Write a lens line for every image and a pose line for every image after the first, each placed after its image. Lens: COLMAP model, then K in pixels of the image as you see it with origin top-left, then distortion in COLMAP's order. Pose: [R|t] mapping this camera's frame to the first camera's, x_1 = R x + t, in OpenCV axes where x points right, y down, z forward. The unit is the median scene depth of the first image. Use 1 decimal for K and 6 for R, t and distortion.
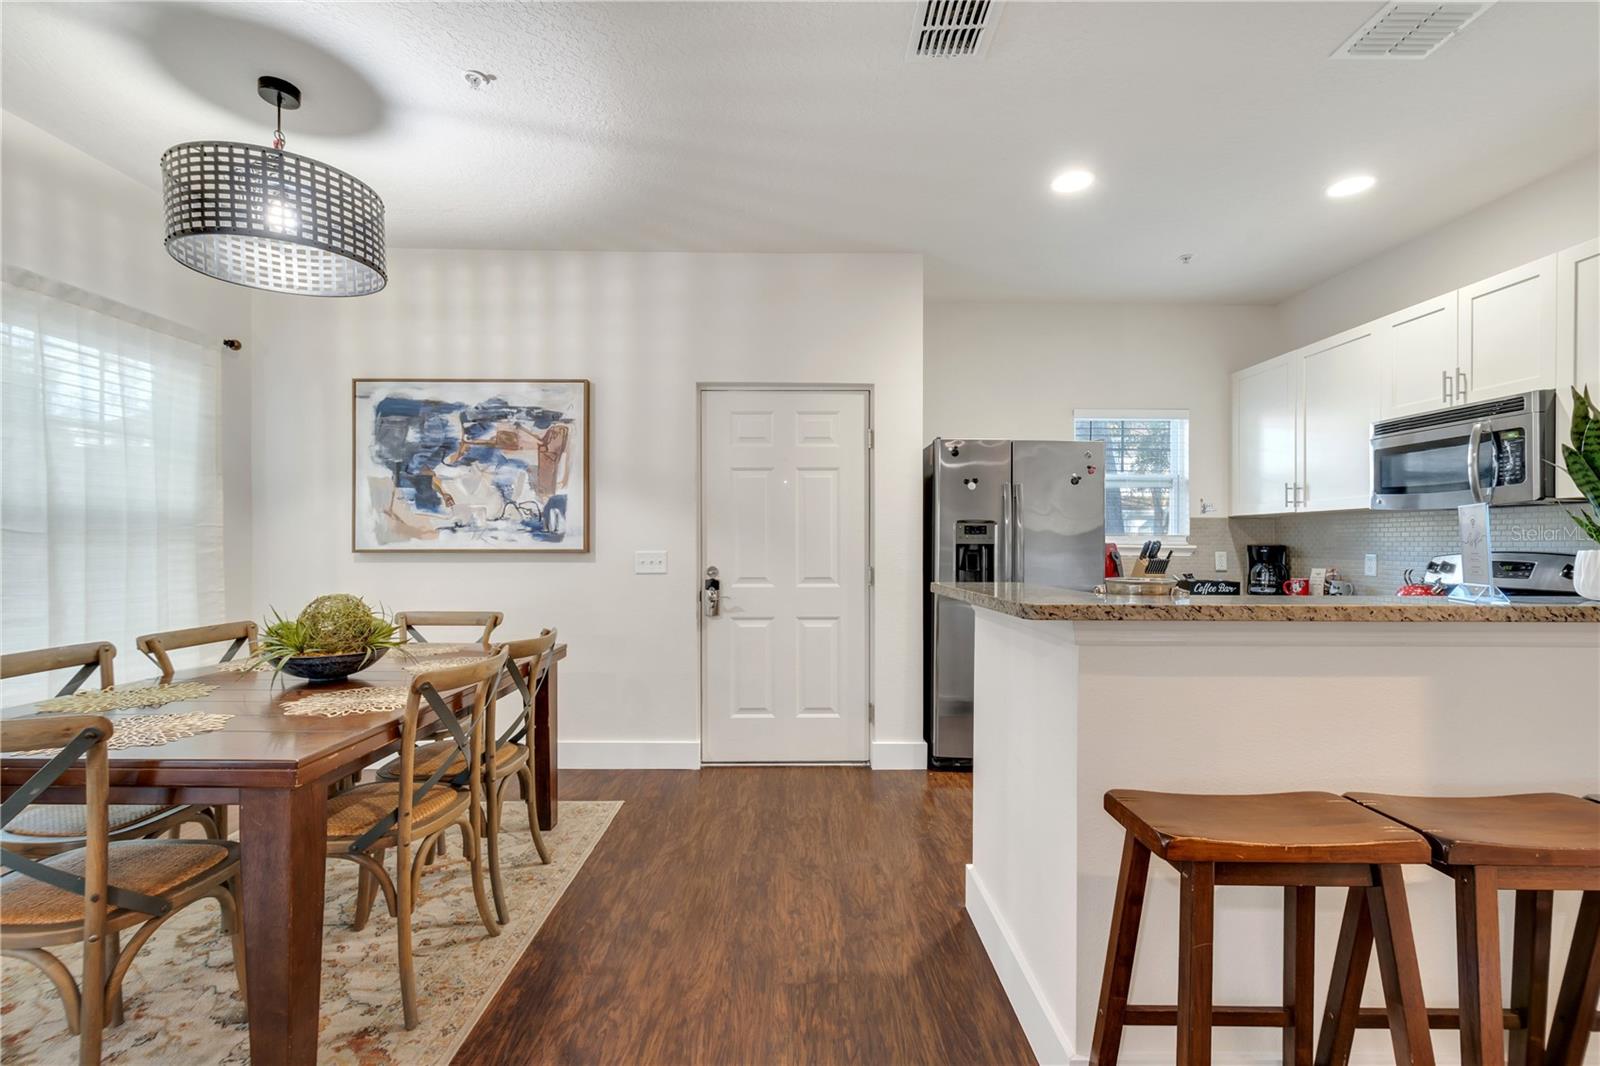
lens RADIAL K [[695.0, 0, 803.5], [0, 695.0, 542.8], [0, 0, 1]] dist [0.000140, 0.000374]
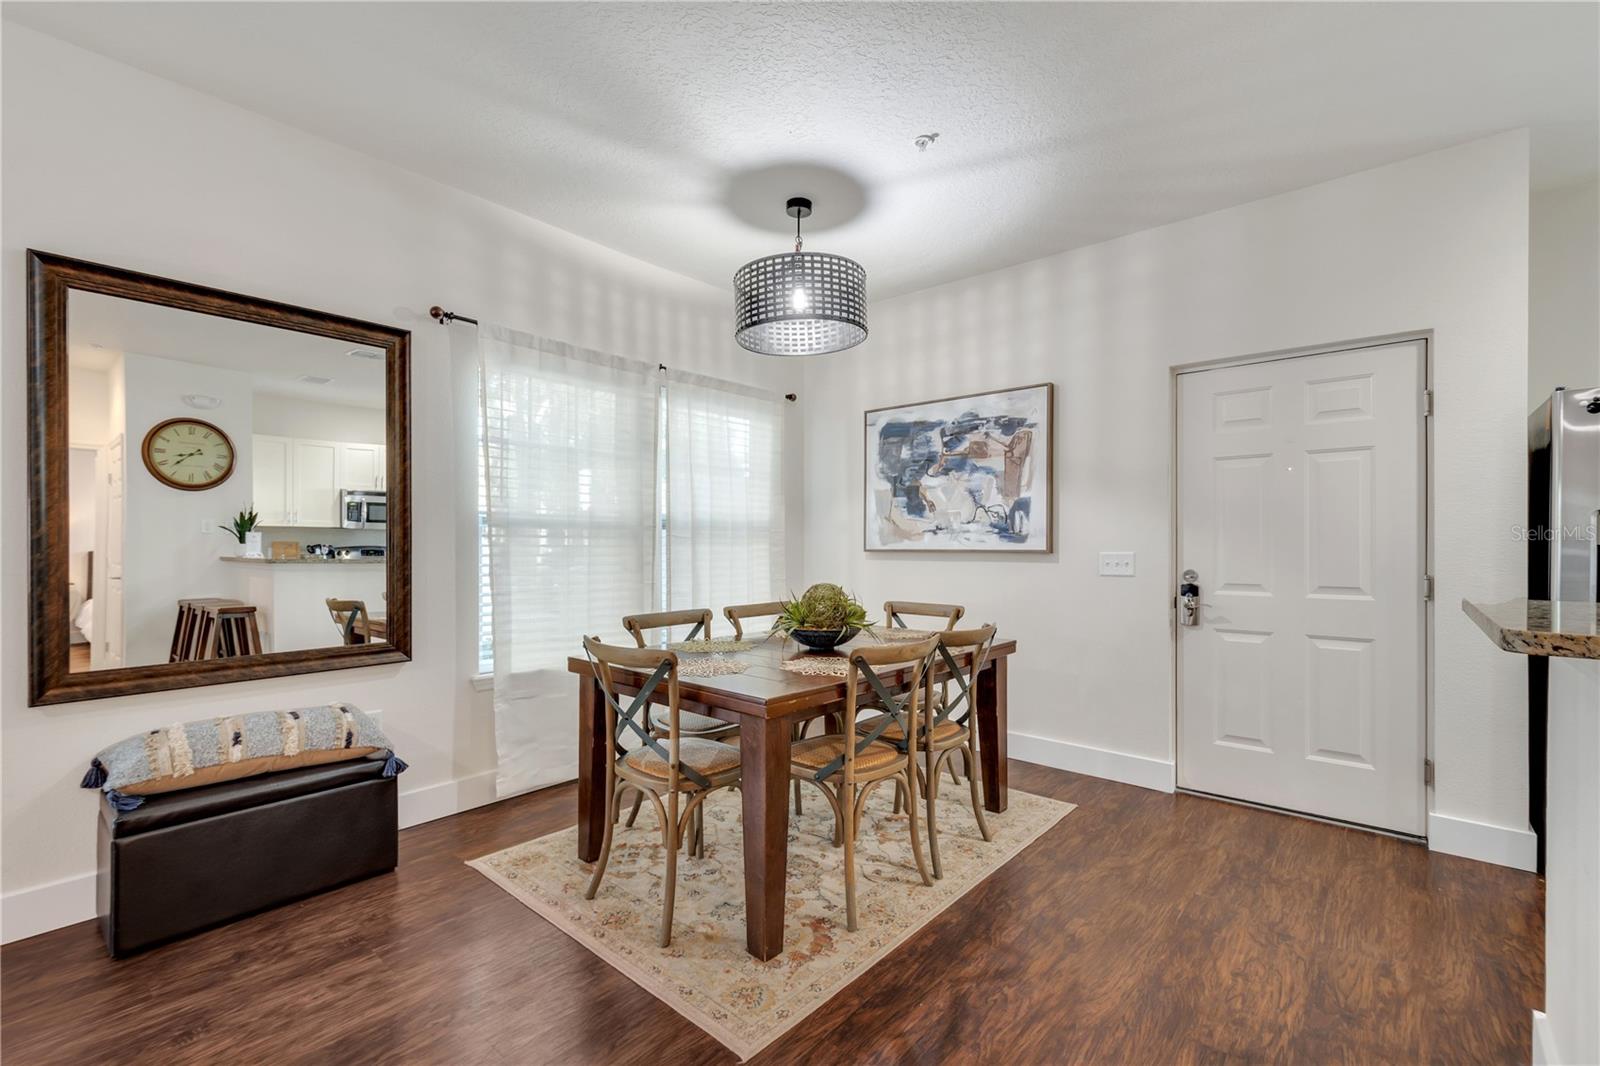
lens RADIAL K [[695.0, 0, 800.6], [0, 695.0, 543.6], [0, 0, 1]] dist [0.000140, 0.000374]
pose [[0.746978, -0.000630, -0.664848, 0.124149], [0.000288, 1.000000, -0.000625, 0.000566], [0.664848, 0.000275, 0.746978, 0.001774]]
